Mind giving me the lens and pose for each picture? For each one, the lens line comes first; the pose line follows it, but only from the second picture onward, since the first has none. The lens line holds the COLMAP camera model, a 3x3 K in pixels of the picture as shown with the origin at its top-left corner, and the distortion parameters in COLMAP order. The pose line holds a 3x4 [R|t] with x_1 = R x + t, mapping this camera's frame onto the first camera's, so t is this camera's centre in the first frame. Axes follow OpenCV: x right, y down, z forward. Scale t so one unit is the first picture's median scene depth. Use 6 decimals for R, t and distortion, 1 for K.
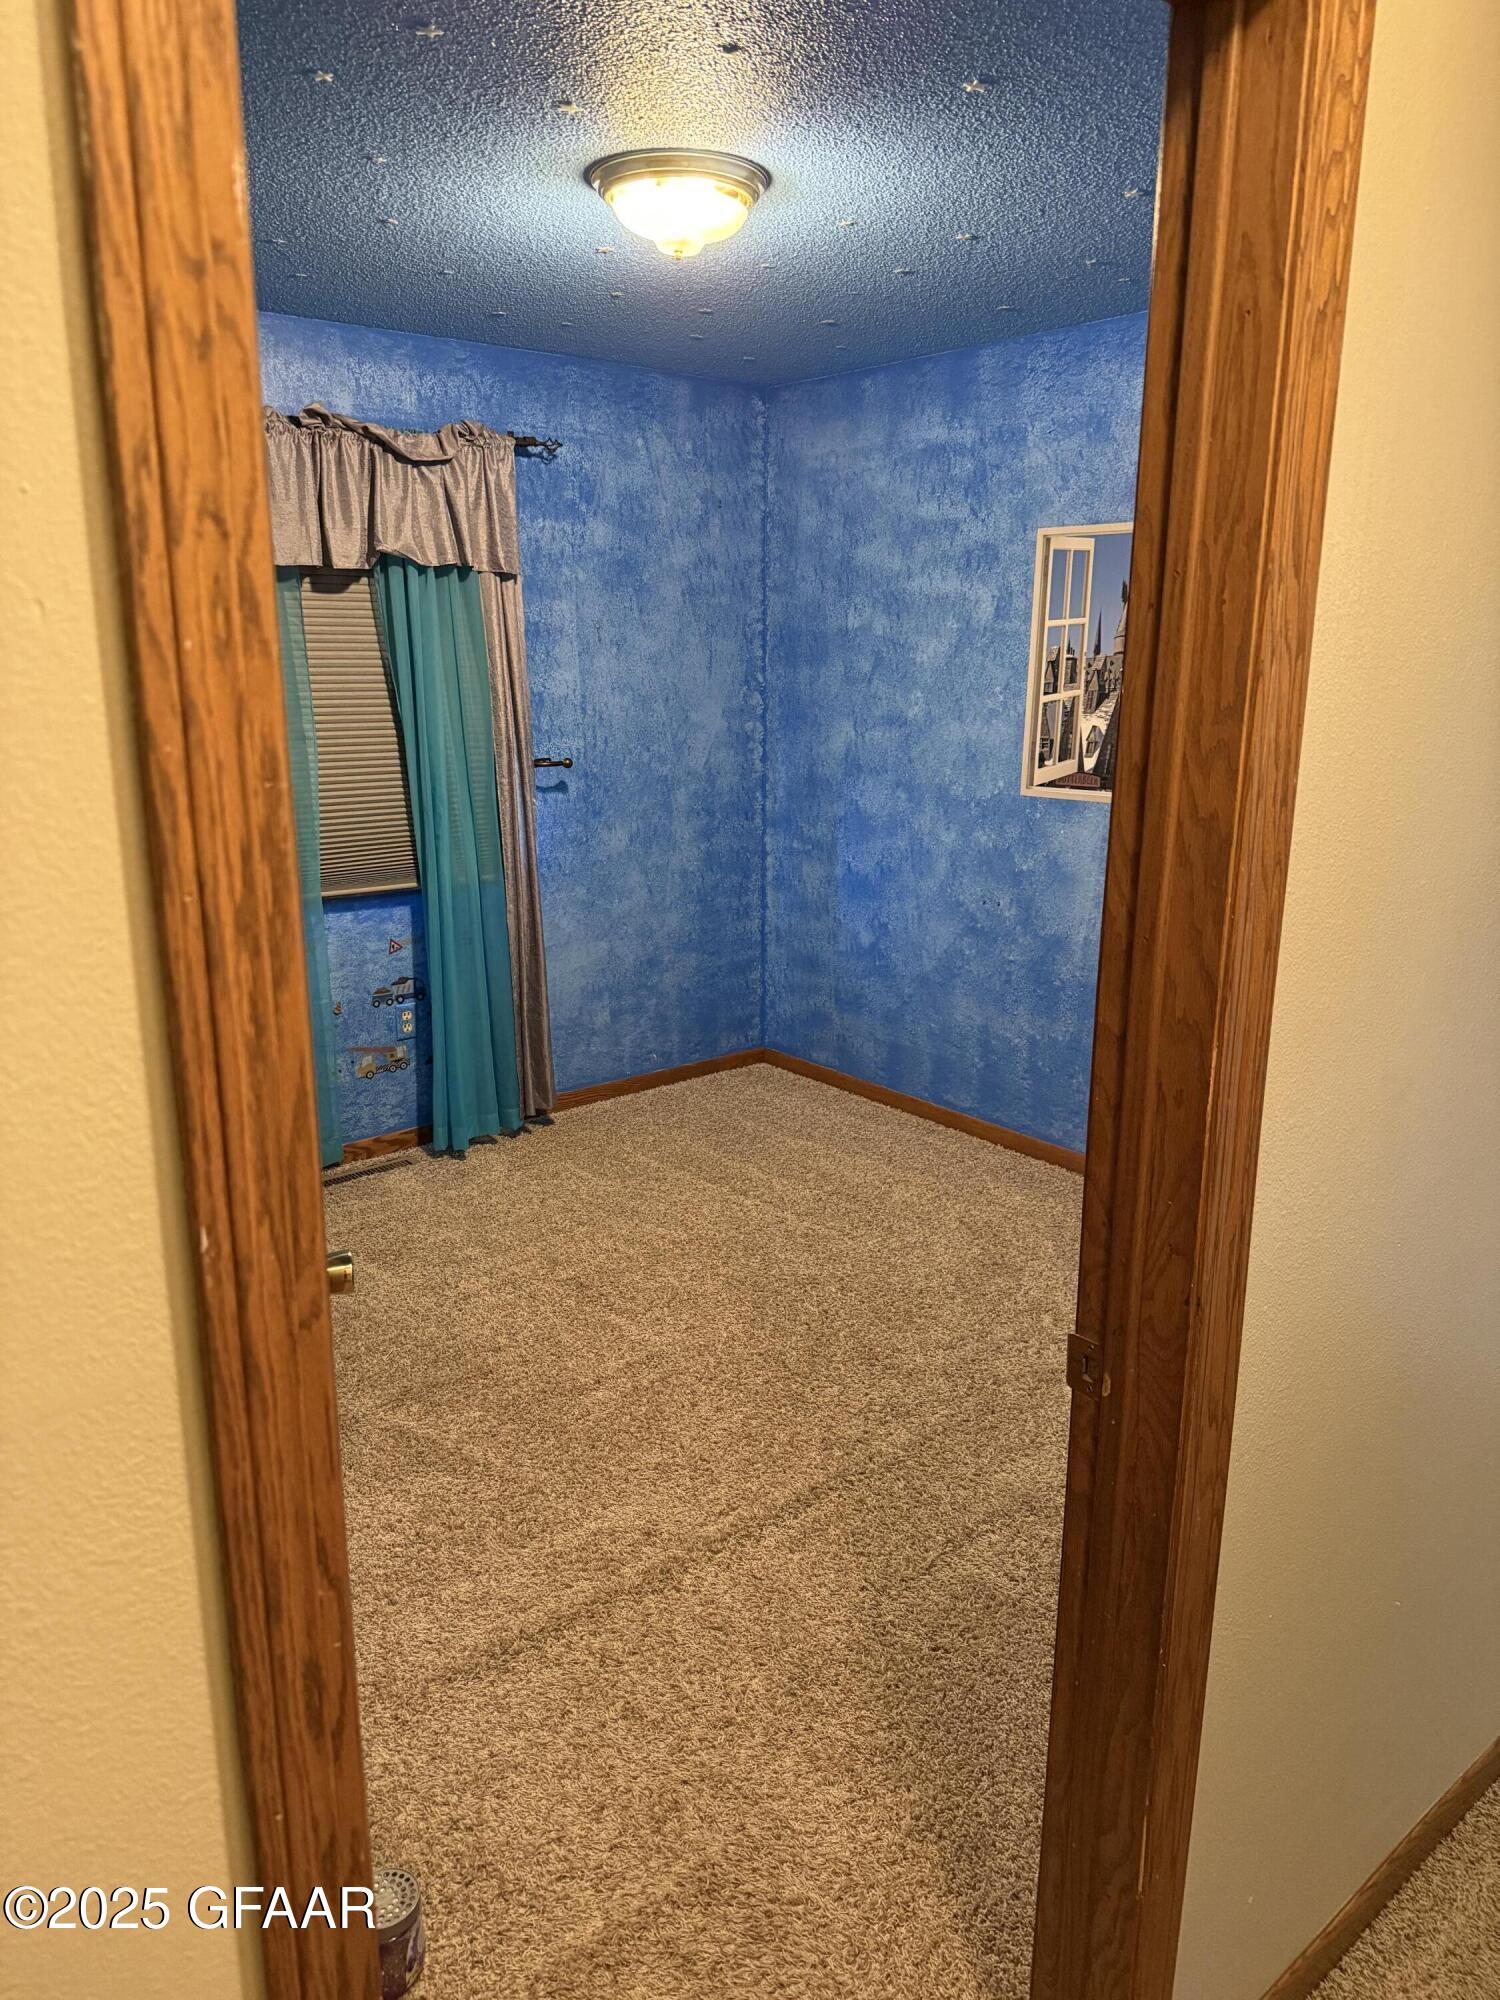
lens RADIAL K [[1385.4, 0, 739.4], [0, 1385.4, 980.0], [0, 0, 1]] dist [0.151298, -0.243185]
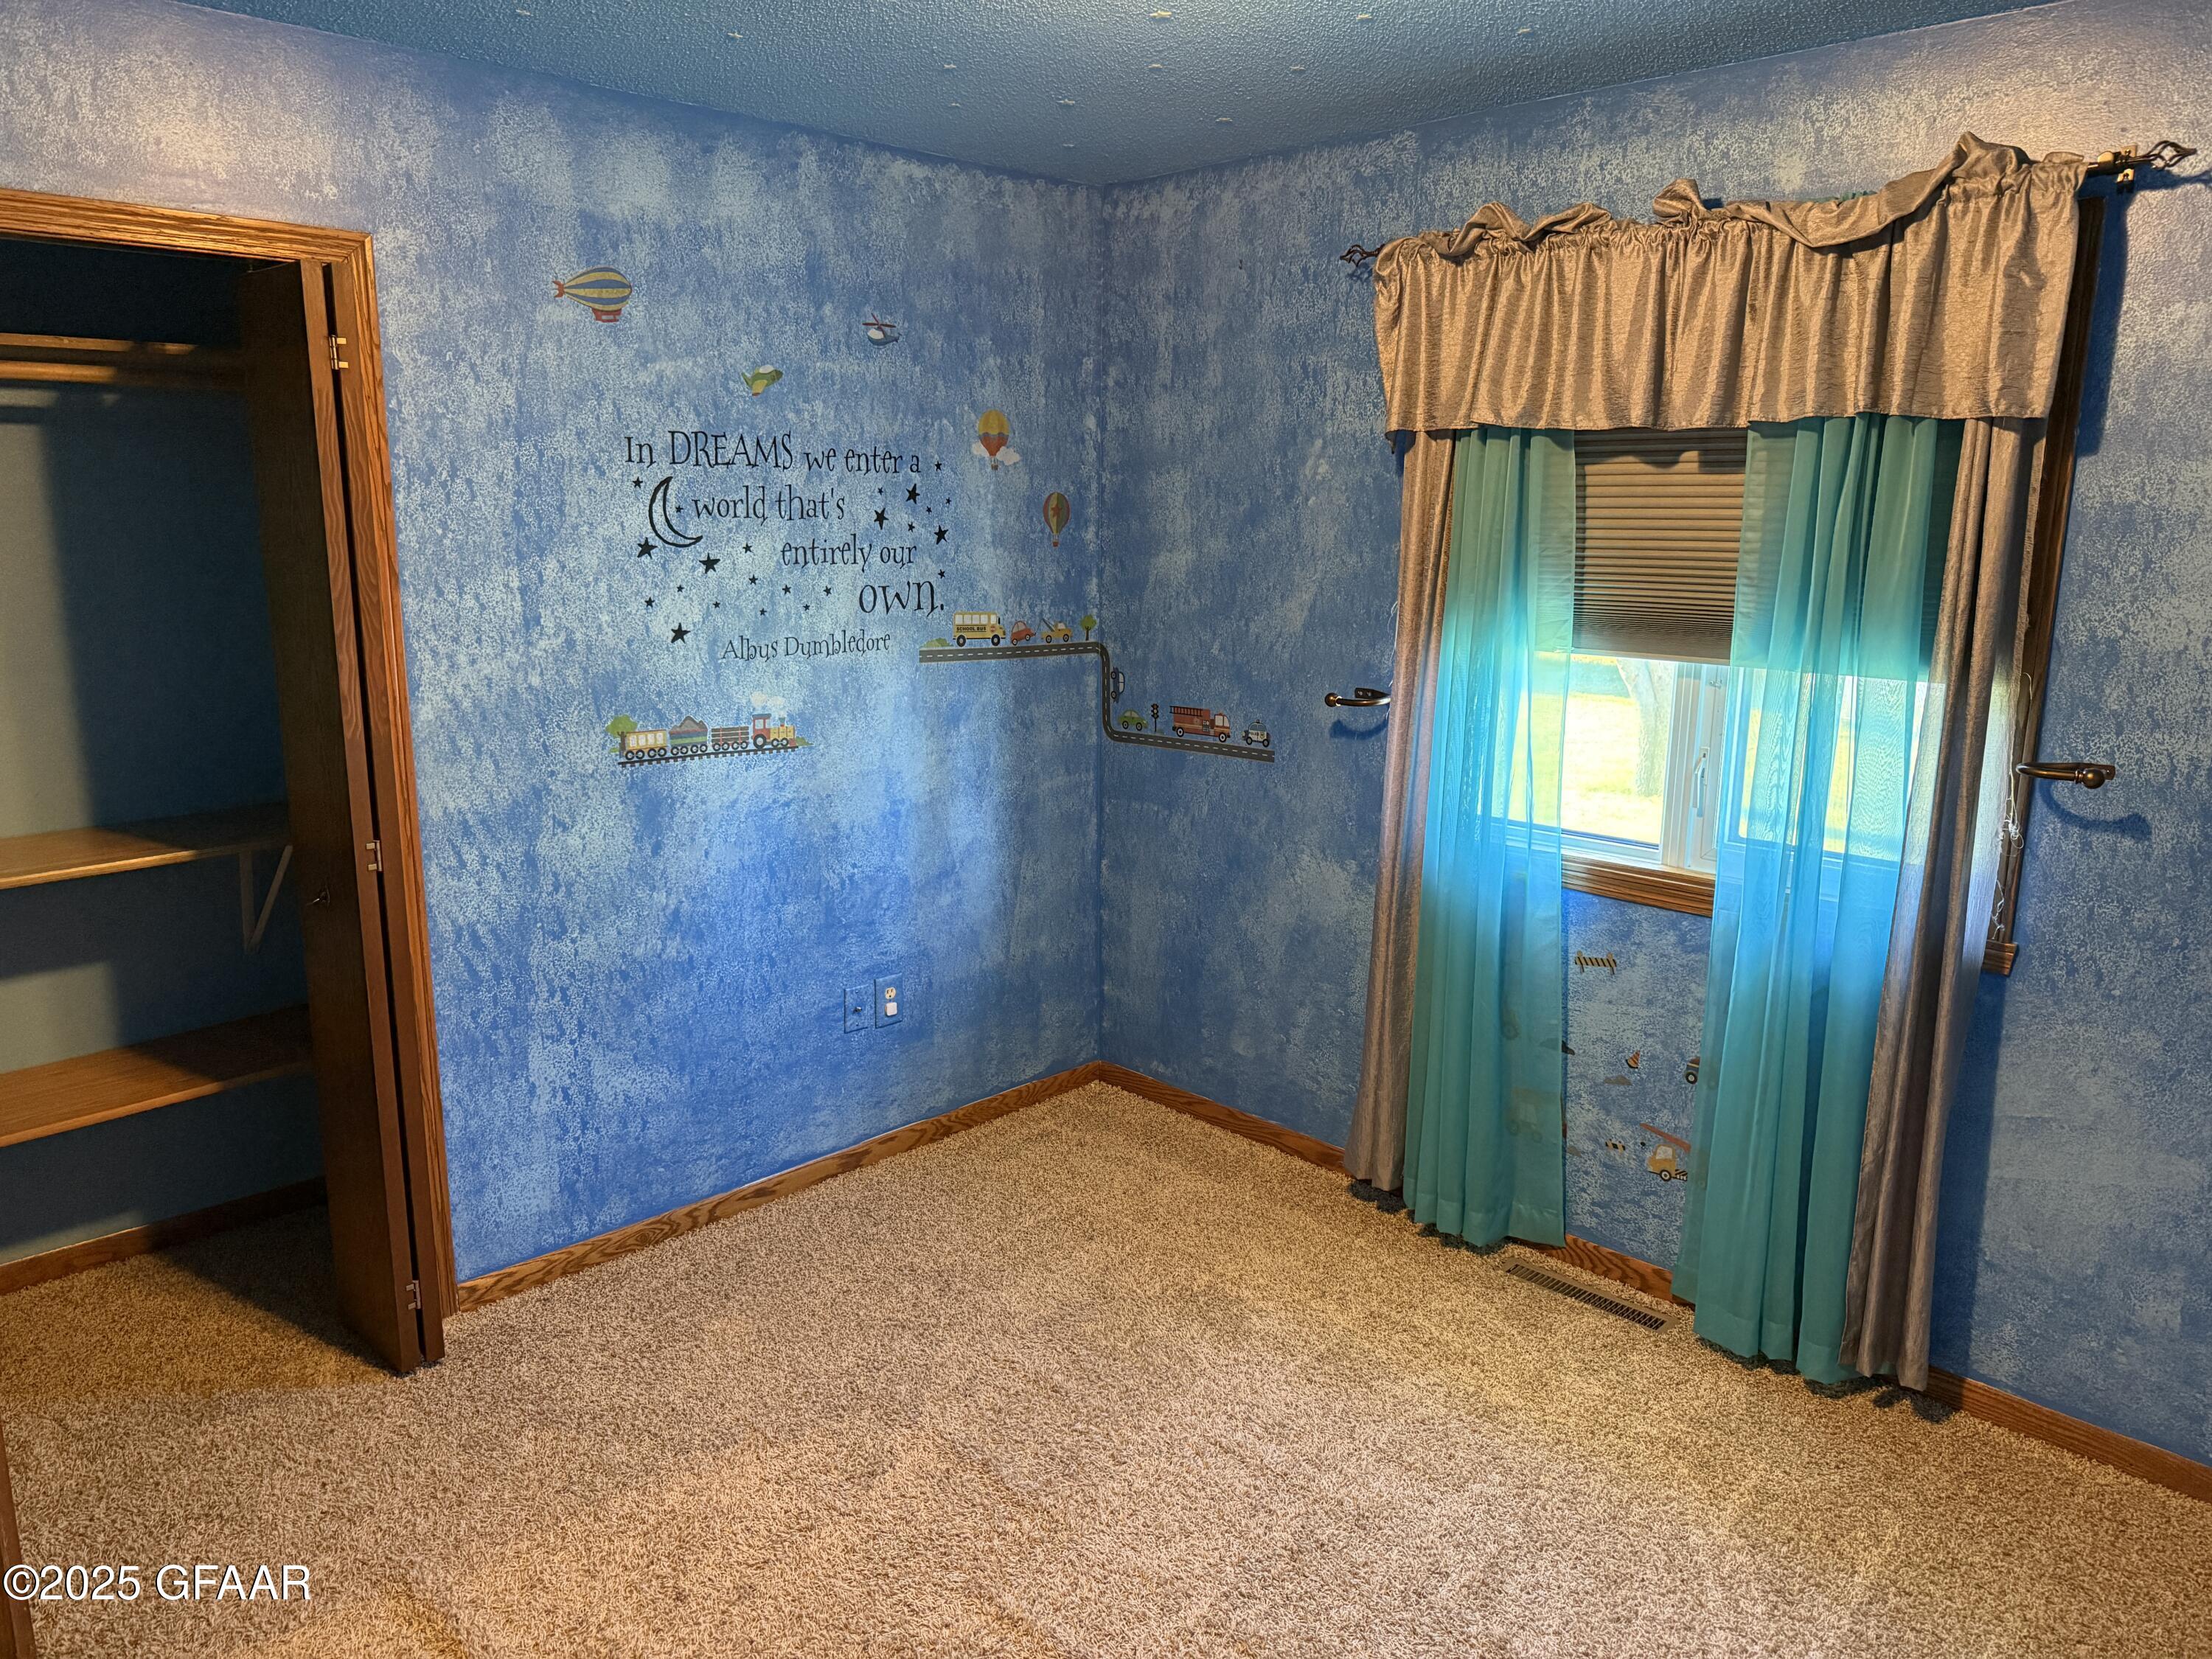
lens RADIAL K [[1532.2, 0, 1100.5], [0, 1532.2, 820.0], [0, 0, 1]] dist [0.151298, -0.243185]
pose [[0.104318, 0.197125, -0.974812, 0.379237], [-0.243992, 0.955279, 0.167065, -0.144846], [0.964150, 0.220418, 0.147750, 0.564212]]
